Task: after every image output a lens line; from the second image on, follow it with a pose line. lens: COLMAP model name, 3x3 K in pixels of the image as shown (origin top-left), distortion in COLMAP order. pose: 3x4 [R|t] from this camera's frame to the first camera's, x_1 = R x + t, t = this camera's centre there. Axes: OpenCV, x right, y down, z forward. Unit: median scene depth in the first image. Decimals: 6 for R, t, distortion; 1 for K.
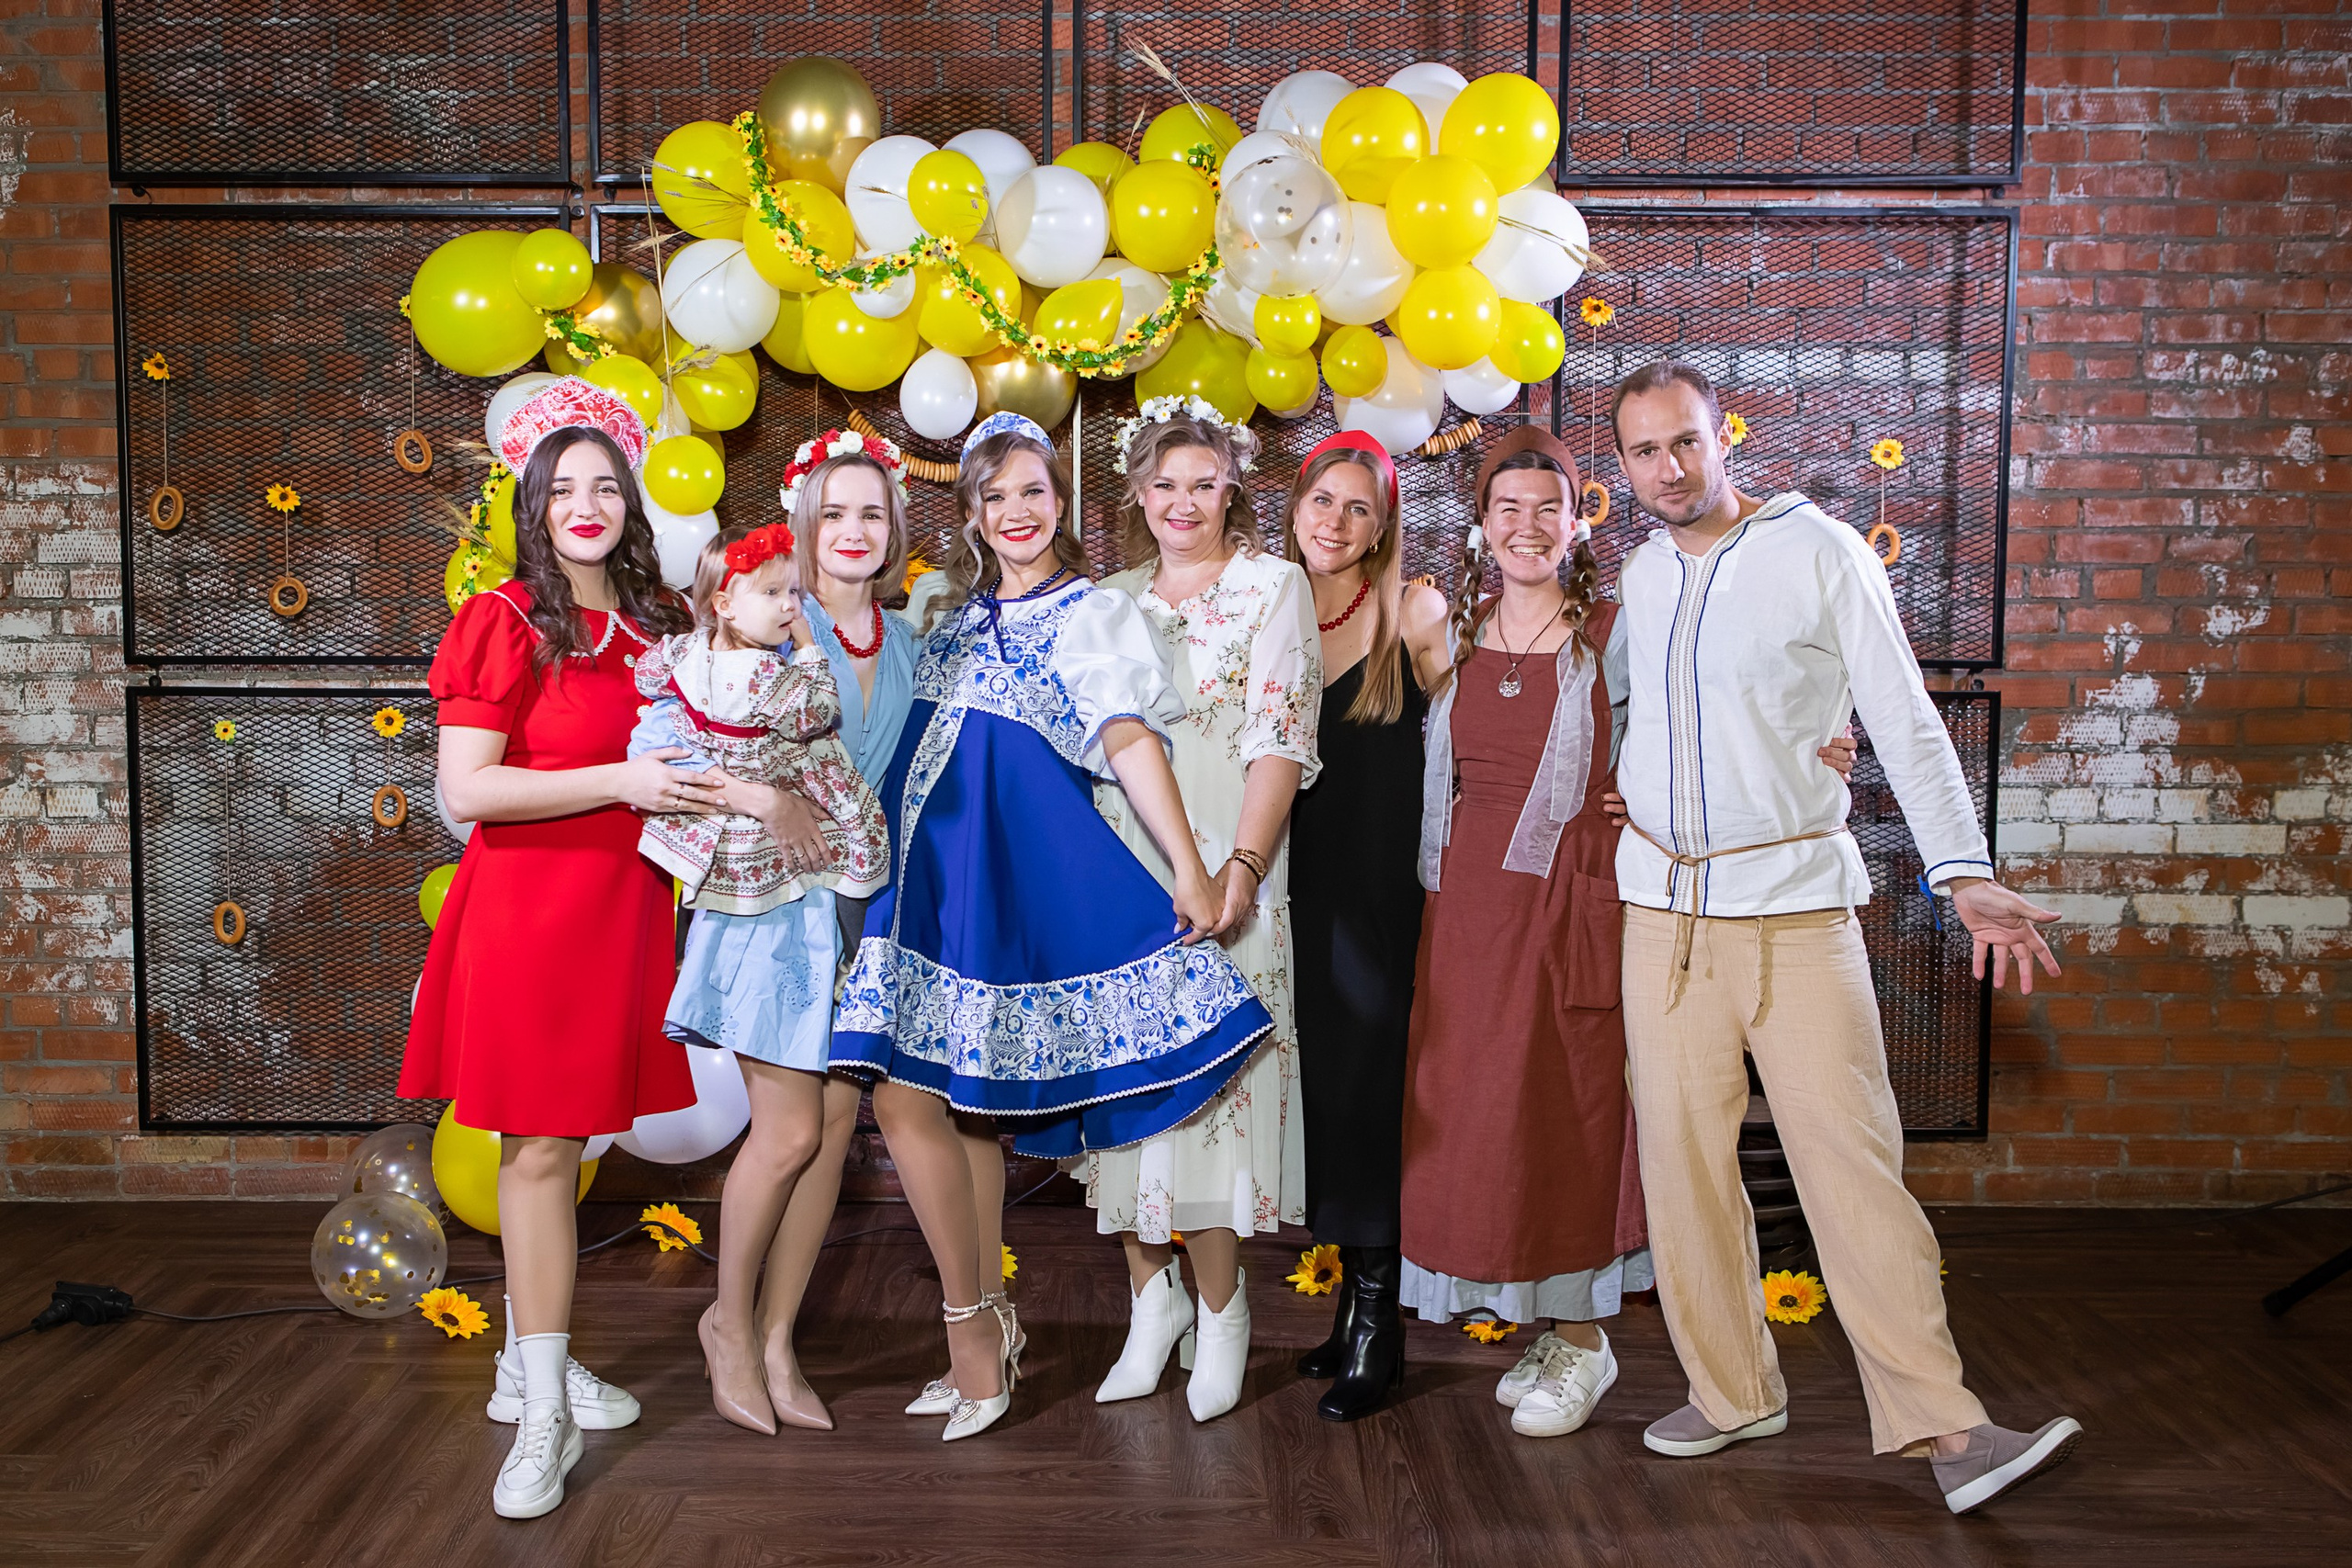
lens RADIAL K [[2277.1, 0, 1125.5], [0, 2277.1, 792.0], [0, 0, 1]] dist [-0.001034, 0.000000]
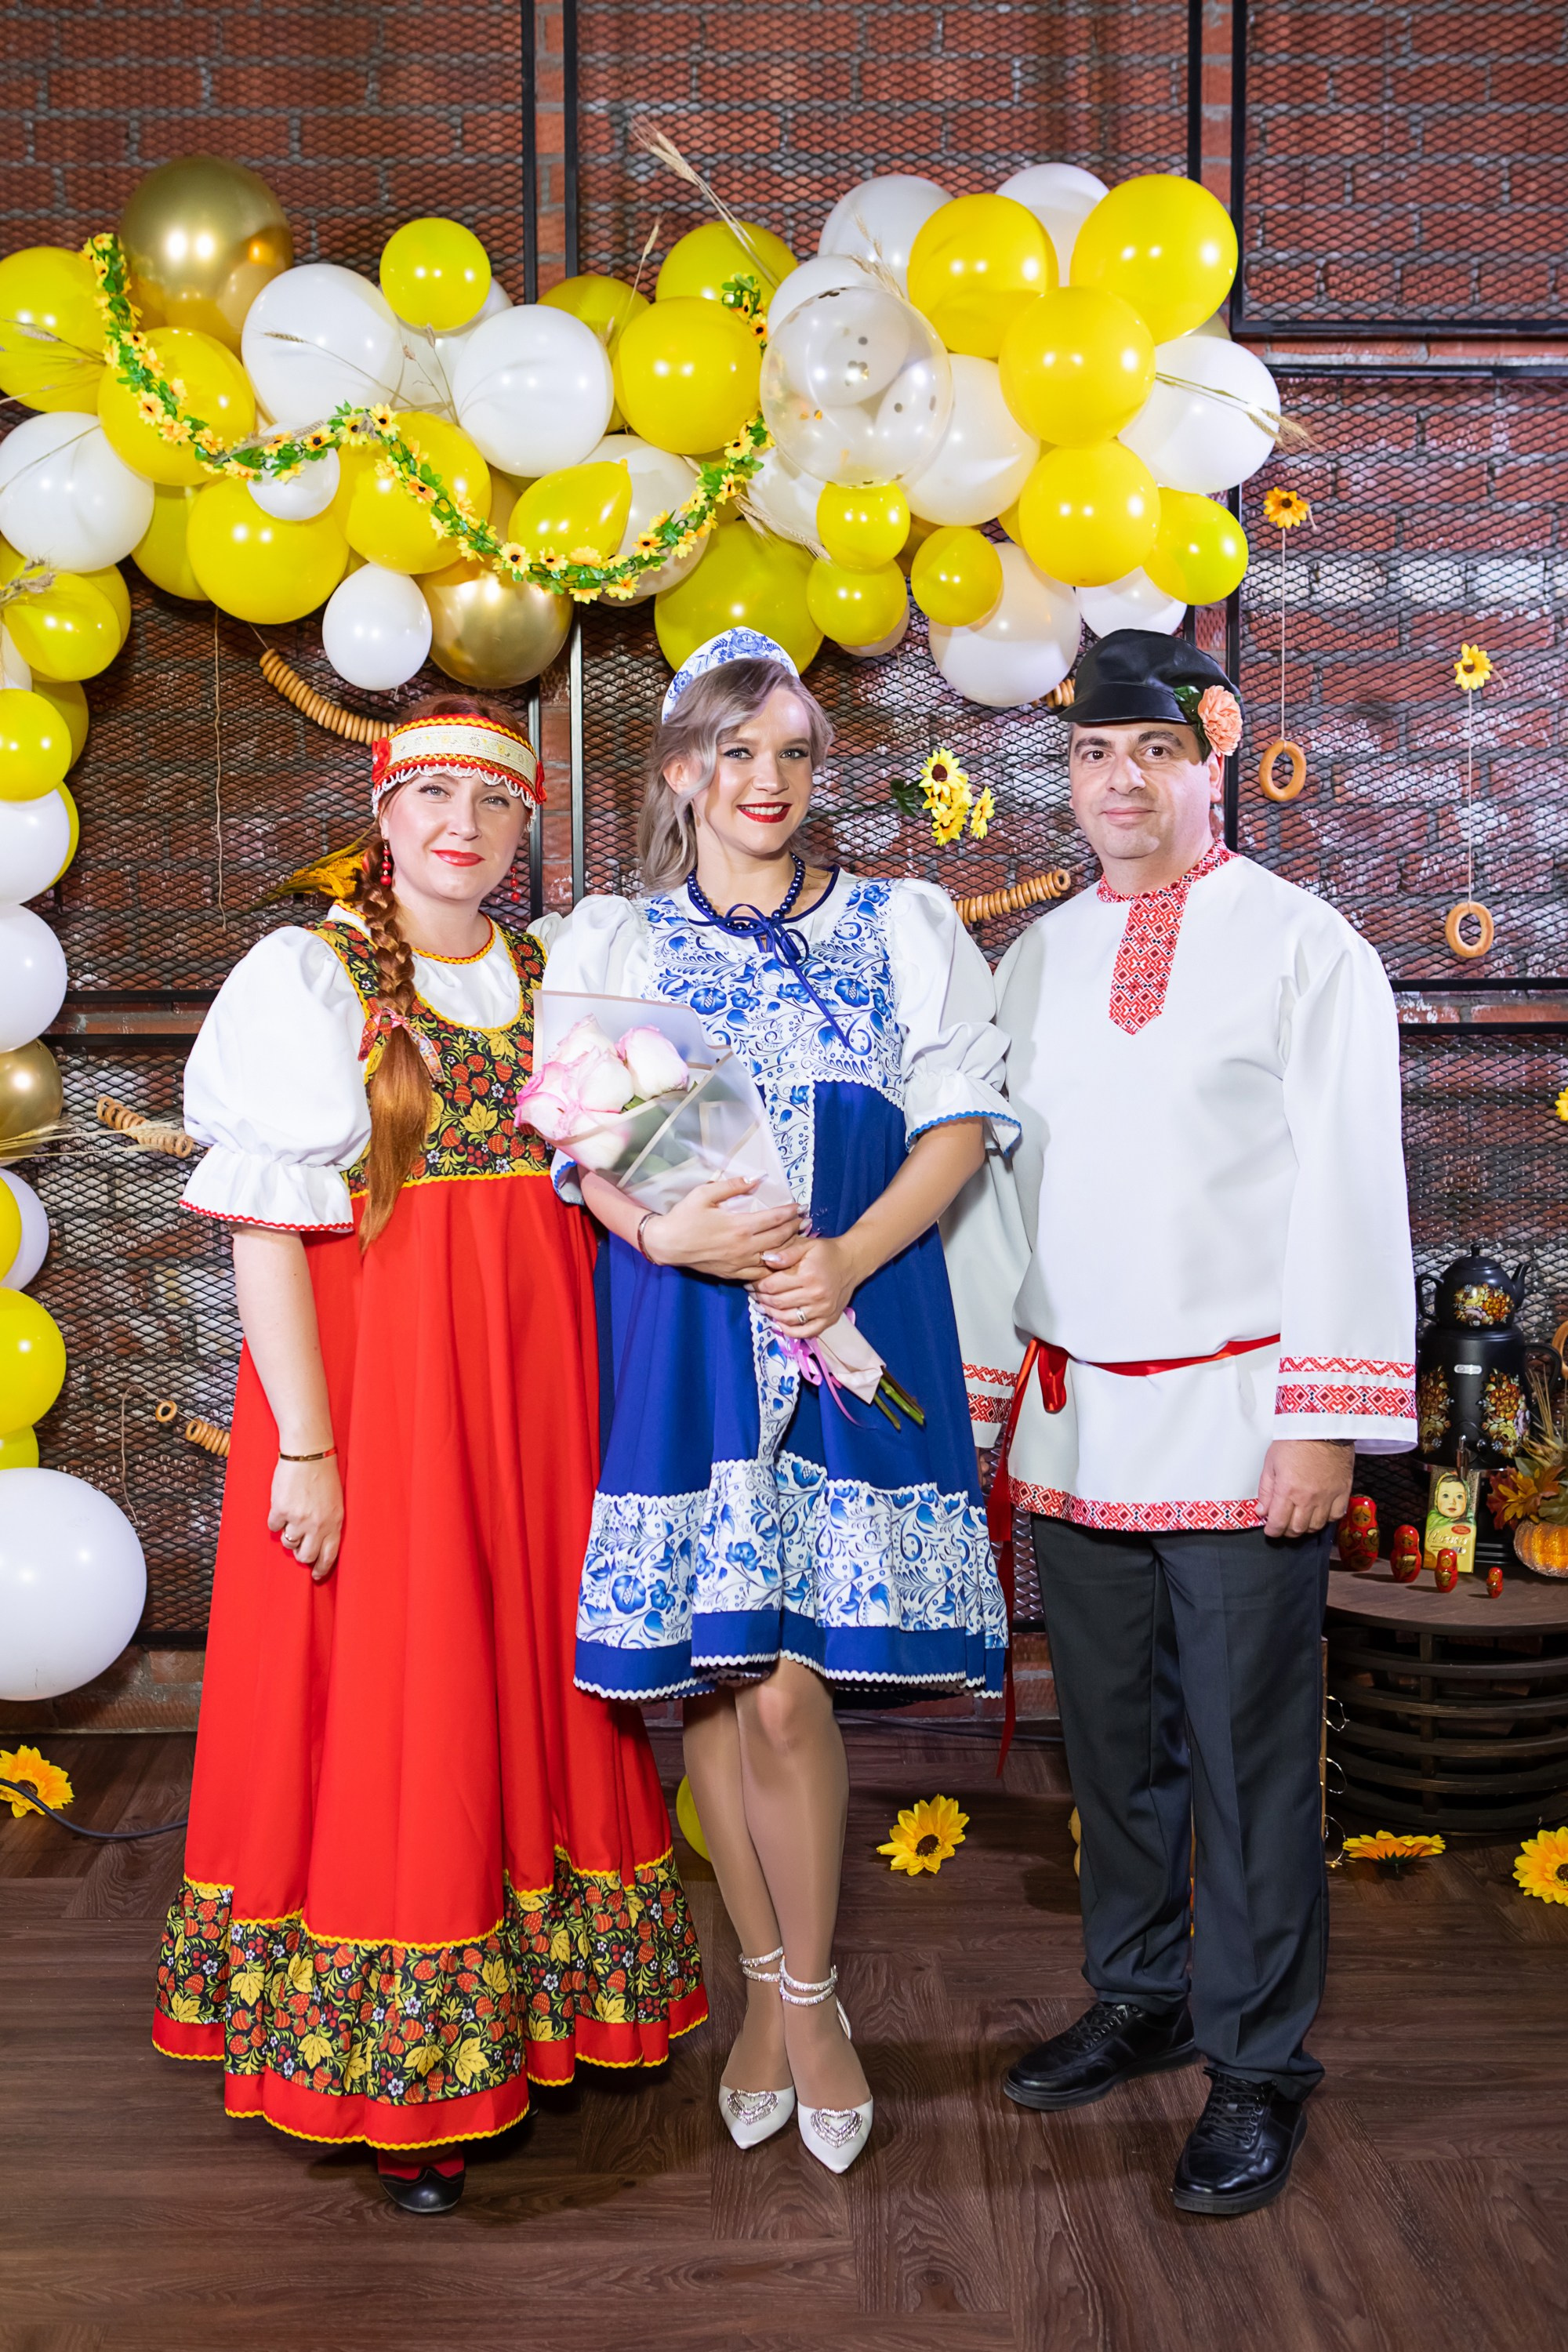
lens RADIAL K [[2756.3, 0, 784.4], [0, 2756.3, 1120.7], [0, 0, 1]] dist [-0.024798, 0.000000]
pose [[0.999224, -0.012535, 0.037350, 0.011157], [0.012337, 0.999909, 0.005535, -0.021987], [-0.037416, -0.005070, 0.999287, 0.127467]]
